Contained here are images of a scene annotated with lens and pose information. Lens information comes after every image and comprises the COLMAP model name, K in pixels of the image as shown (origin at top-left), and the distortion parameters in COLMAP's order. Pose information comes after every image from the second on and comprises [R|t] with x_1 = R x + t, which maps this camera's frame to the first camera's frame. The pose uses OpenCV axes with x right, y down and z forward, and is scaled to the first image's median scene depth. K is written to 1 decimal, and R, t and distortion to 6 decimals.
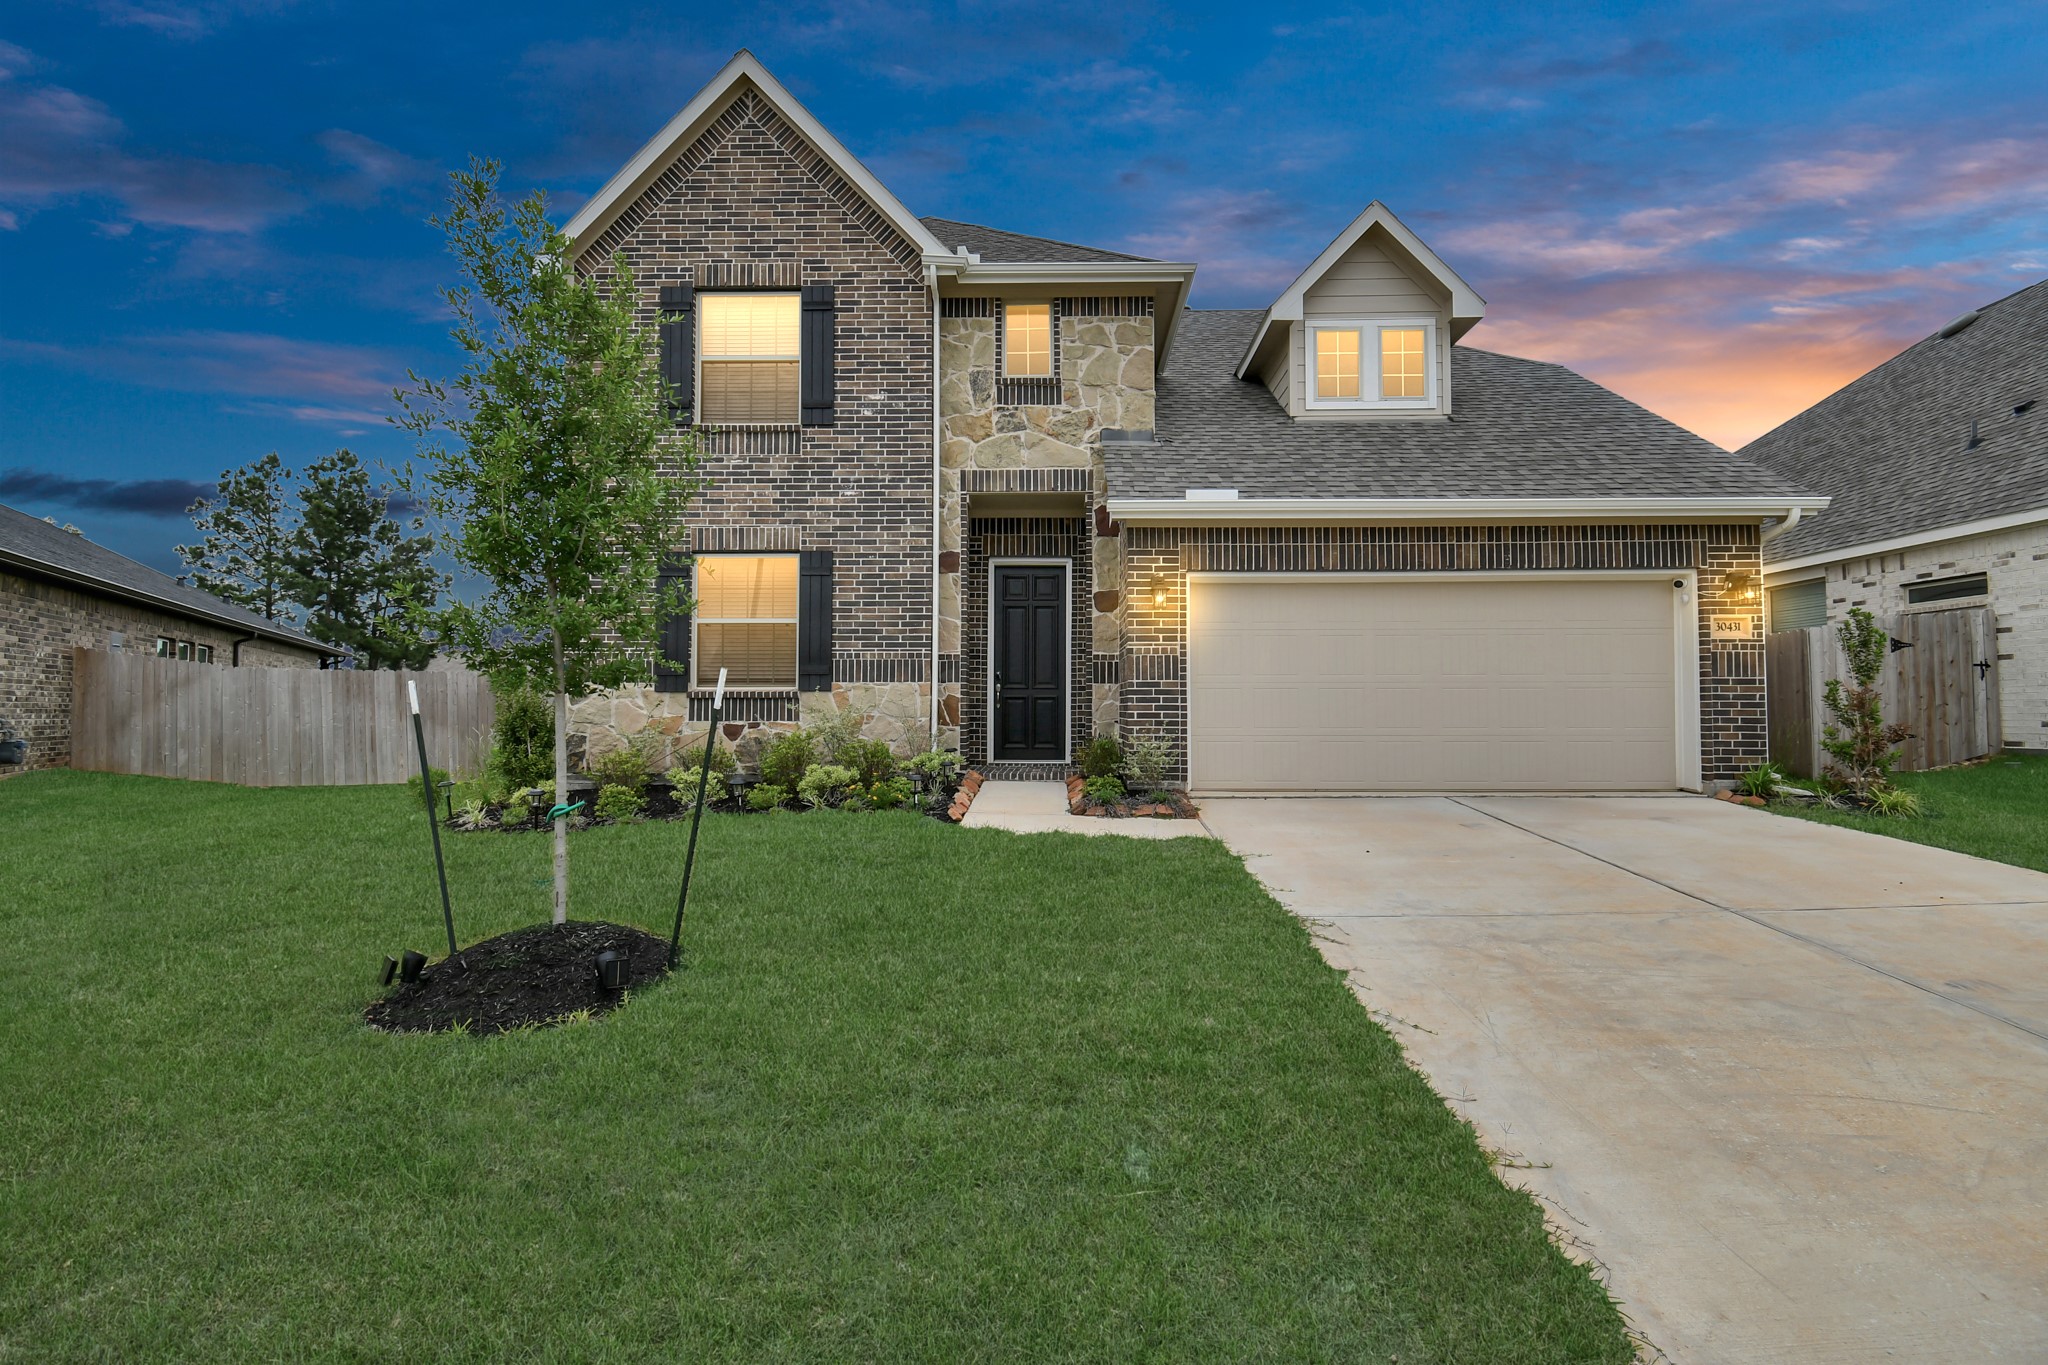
lens RADIAL K [[895.7, 0, 1024.0], [0, 895.7, 682.5], [0, 0, 1]] dist [-0.000066, -0.000001]
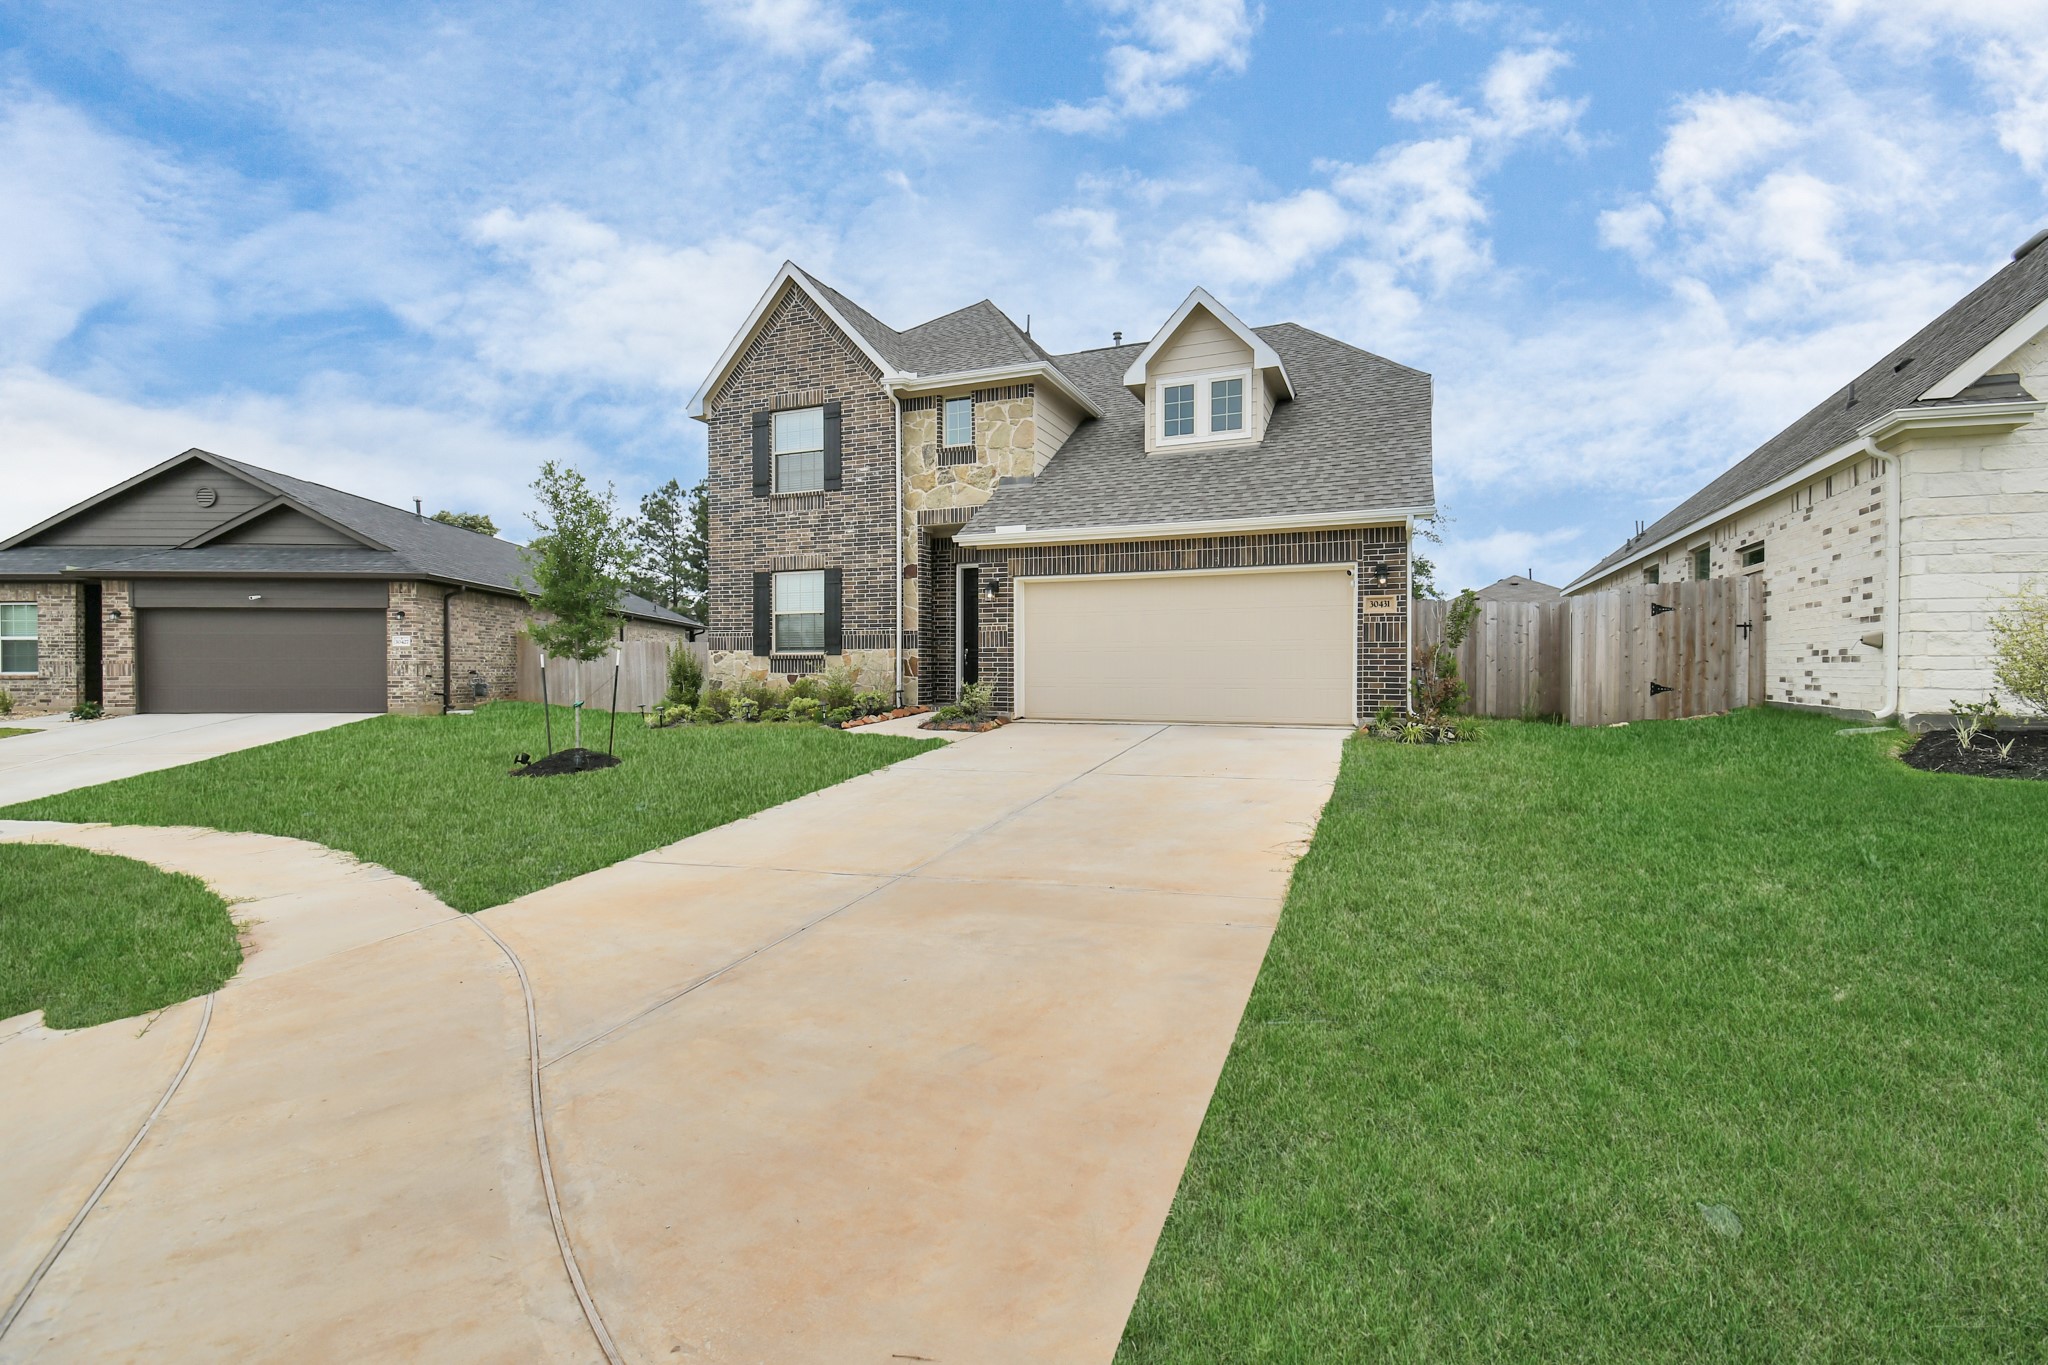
lens RADIAL K [[895.7, 0, 1024.0], [0, 895.7, 682.5], [0, 0, 1]] dist [-0.000066, -0.000001]
pose [[0.931025, 0.006432, -0.364899, 0.679691], [0.011036, 0.998891, 0.045767, -0.010420], [0.364788, -0.046637, 0.929922, -0.391645]]
